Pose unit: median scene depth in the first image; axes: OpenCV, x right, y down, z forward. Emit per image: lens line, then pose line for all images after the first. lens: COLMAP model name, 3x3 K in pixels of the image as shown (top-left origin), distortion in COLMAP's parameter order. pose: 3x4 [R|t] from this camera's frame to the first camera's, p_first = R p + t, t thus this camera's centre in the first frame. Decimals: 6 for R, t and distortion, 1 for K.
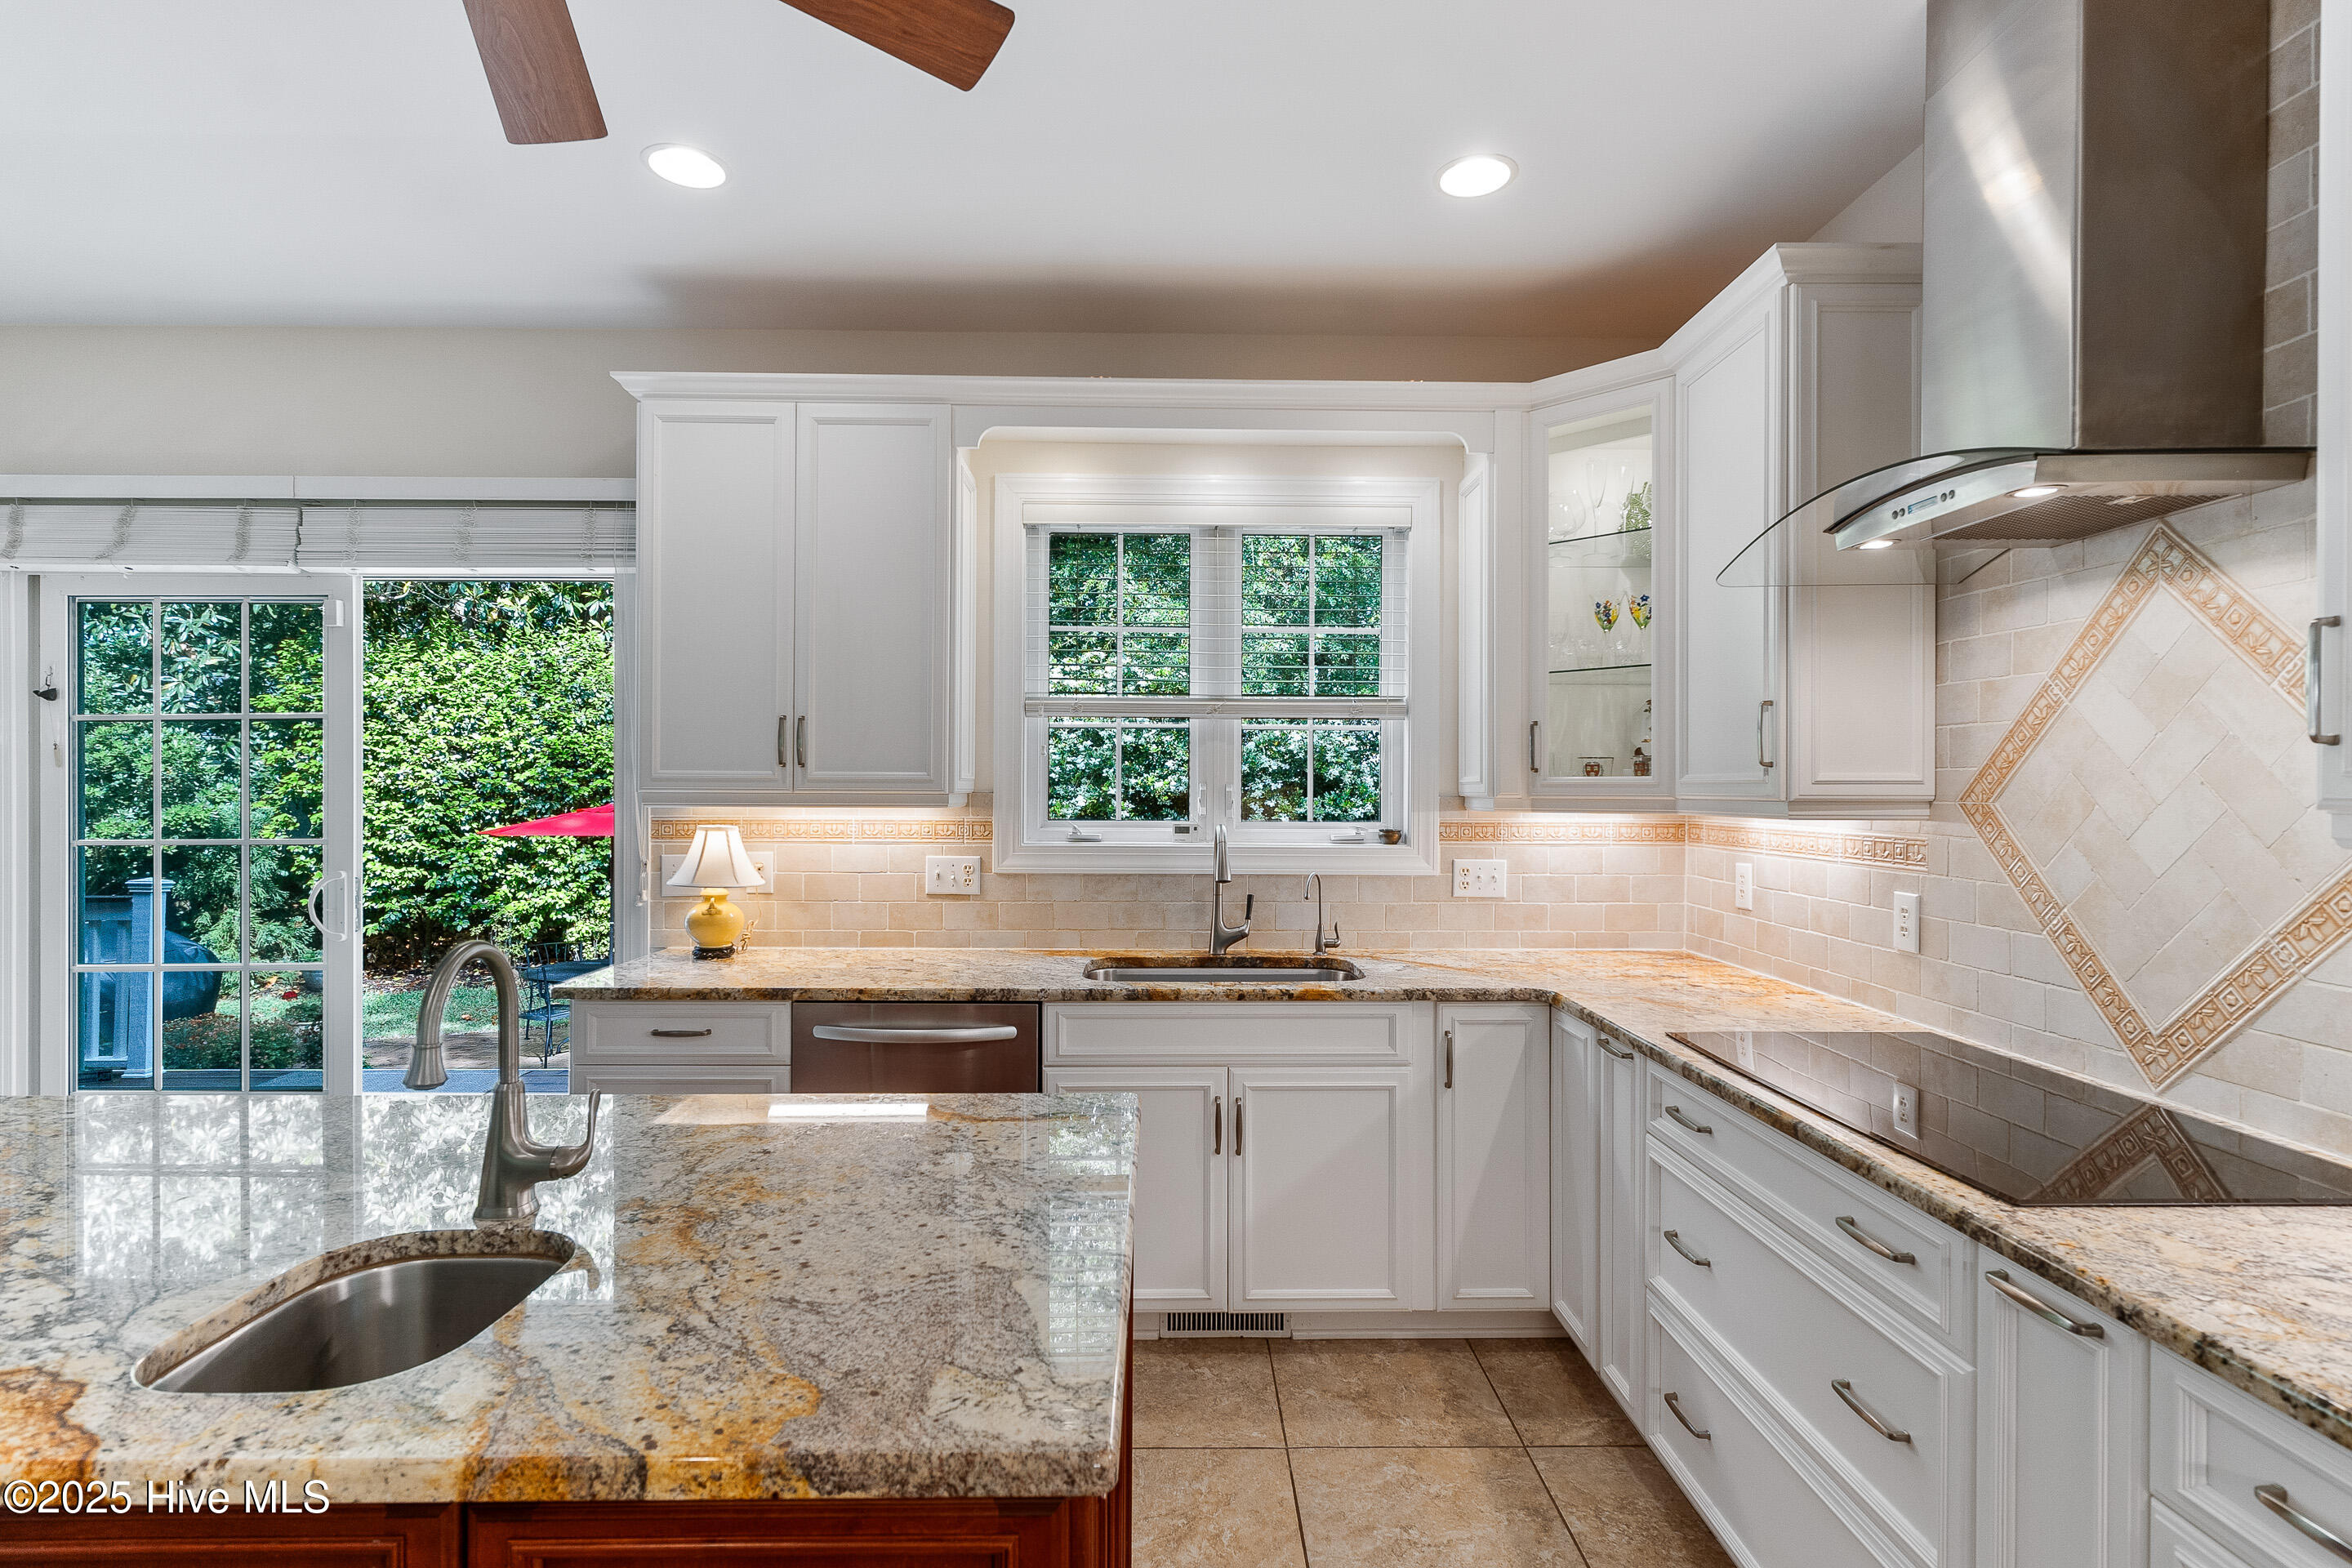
lens RADIAL K [[1123.7, 0, 1175.6], [0, 1123.7, 785.6], [0, 0, 1]] dist [-0.005410, -0.000010]
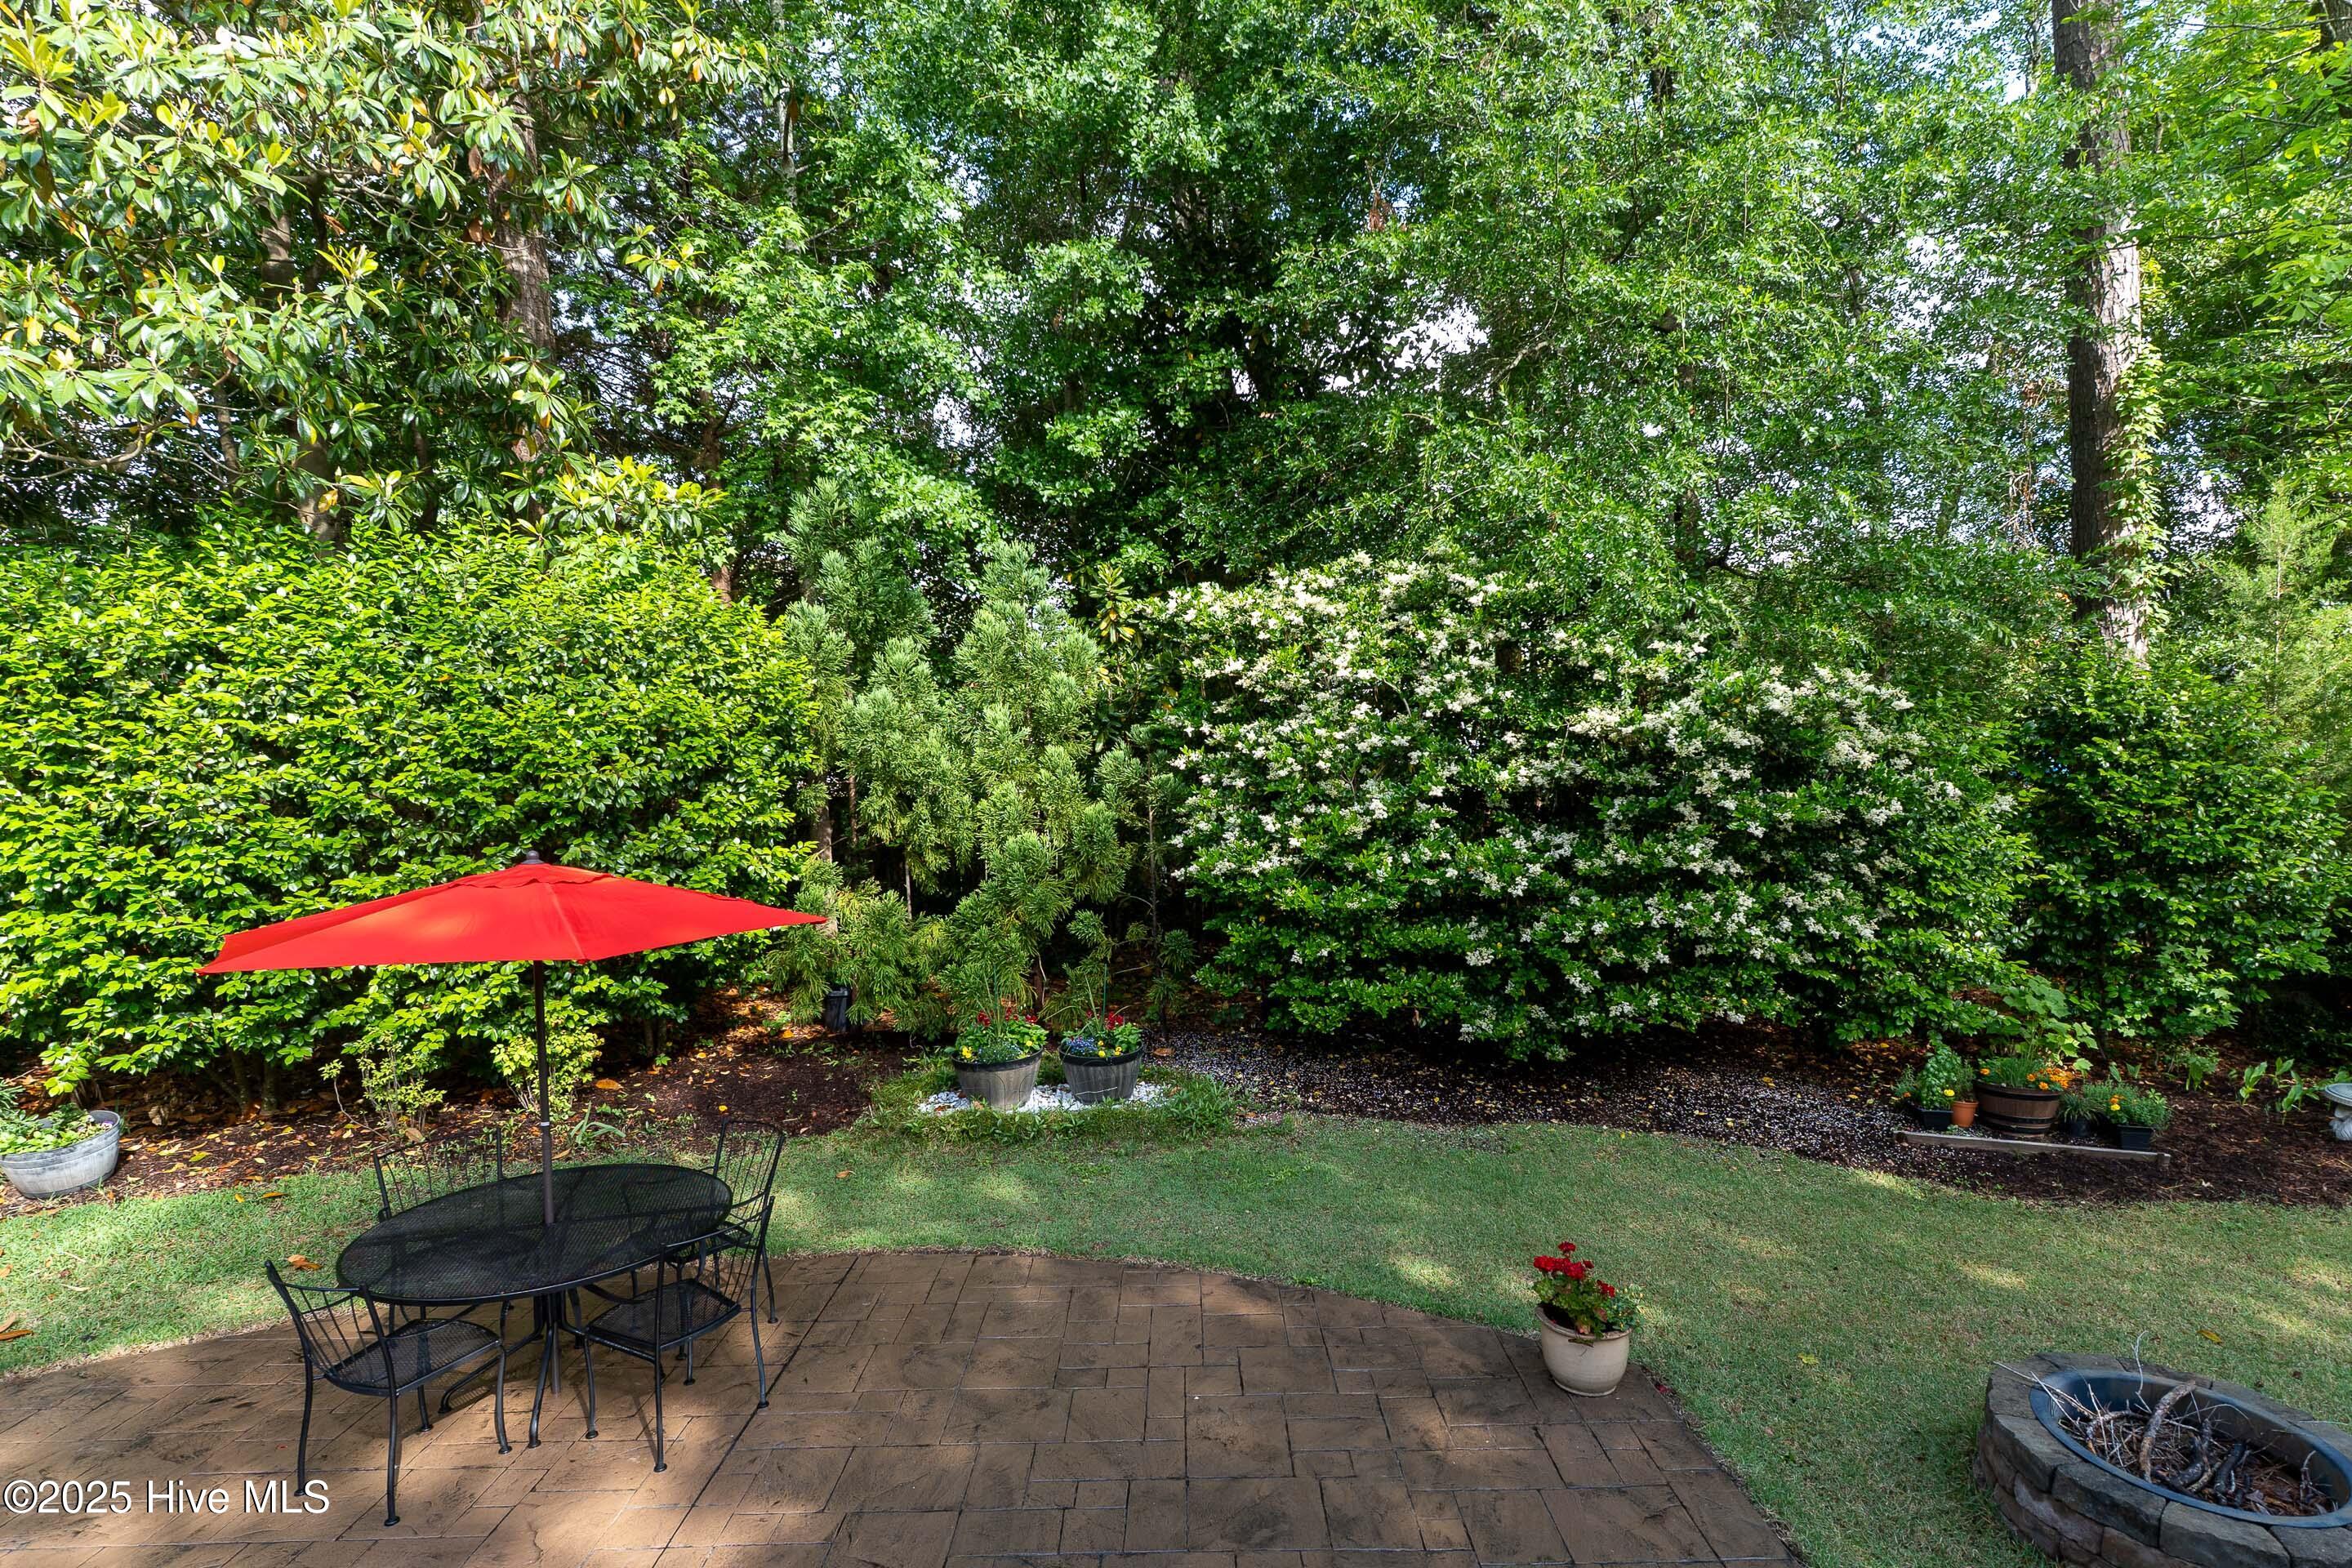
lens RADIAL K [[1123.7, 0, 1219.8], [0, 1123.7, 853.7], [0, 0, 1]] dist [-0.005410, -0.000010]
pose [[0.999401, -0.025782, 0.023091, -0.715275], [0.023521, 0.995356, 0.093346, -0.071870], [-0.025390, -0.092746, 0.995366, 1.680891]]
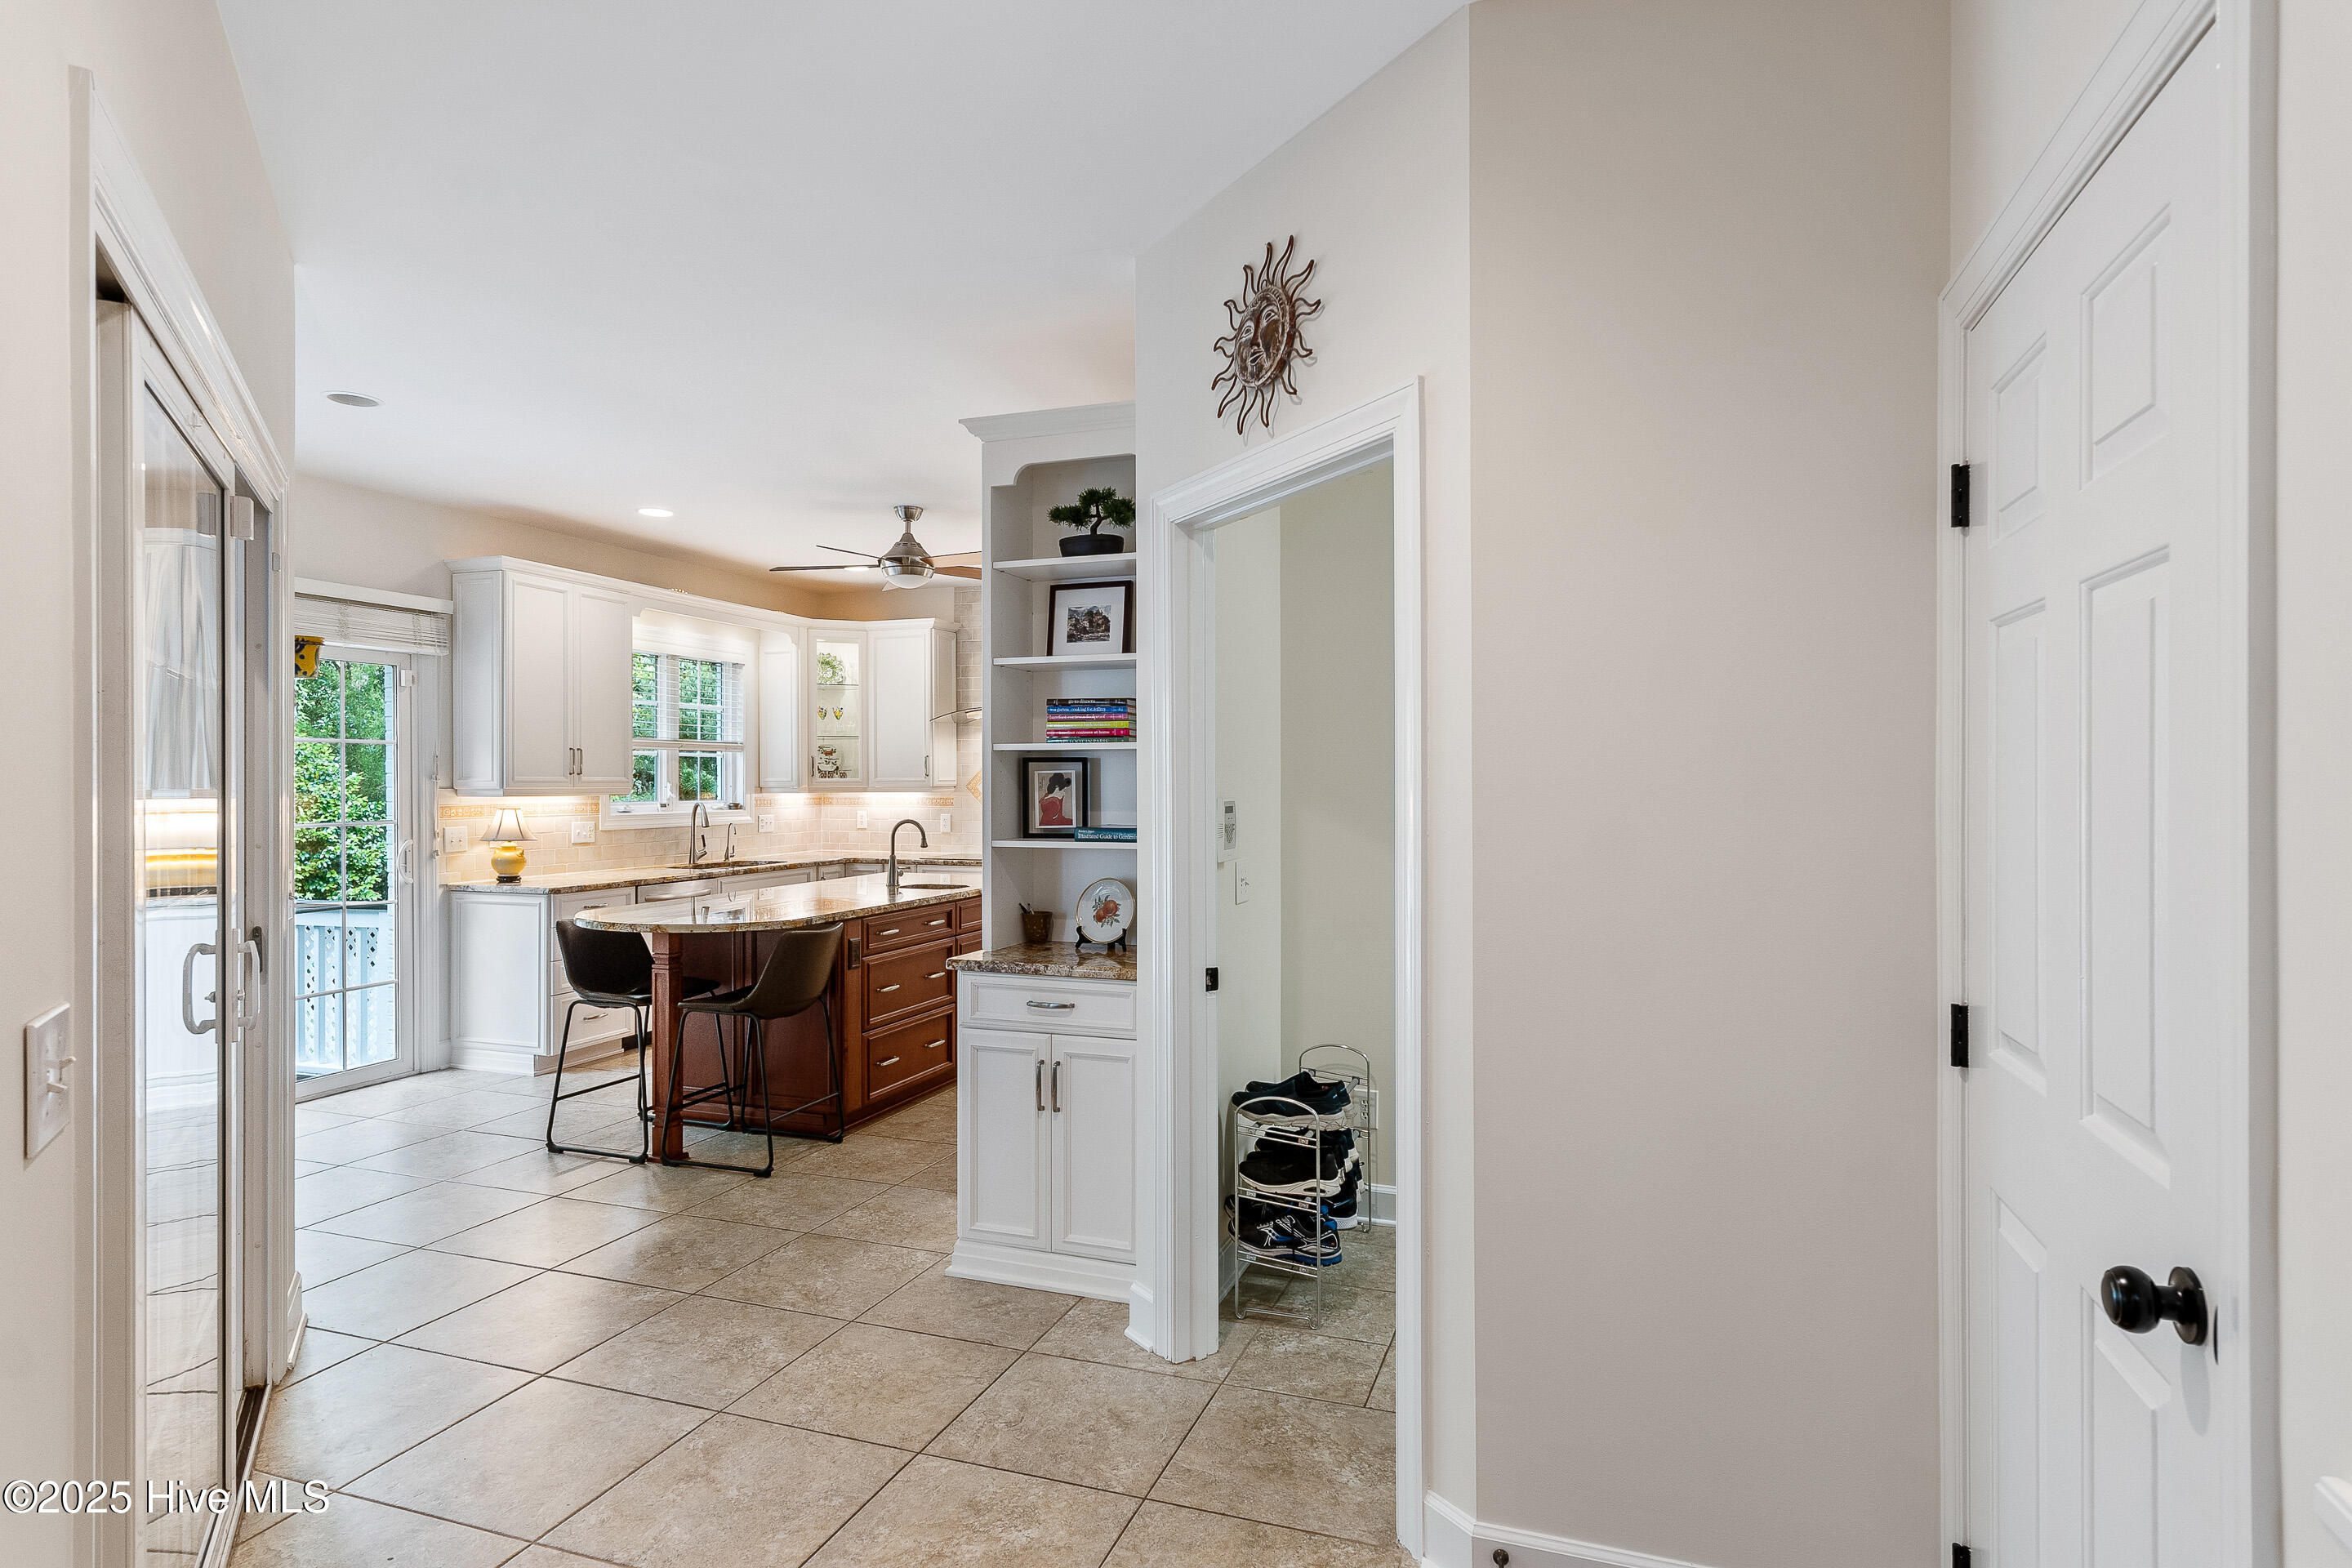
lens RADIAL K [[1259.1, 0, 1187.5], [0, 1259.1, 785.3], [0, 0, 1]] dist [0.000203, 0.000584]
pose [[0.337308, -0.008396, 0.941357, -1.853186], [0.002926, 0.999965, 0.007870, -0.011713], [-0.941390, 0.000100, 0.337320, -0.652481]]
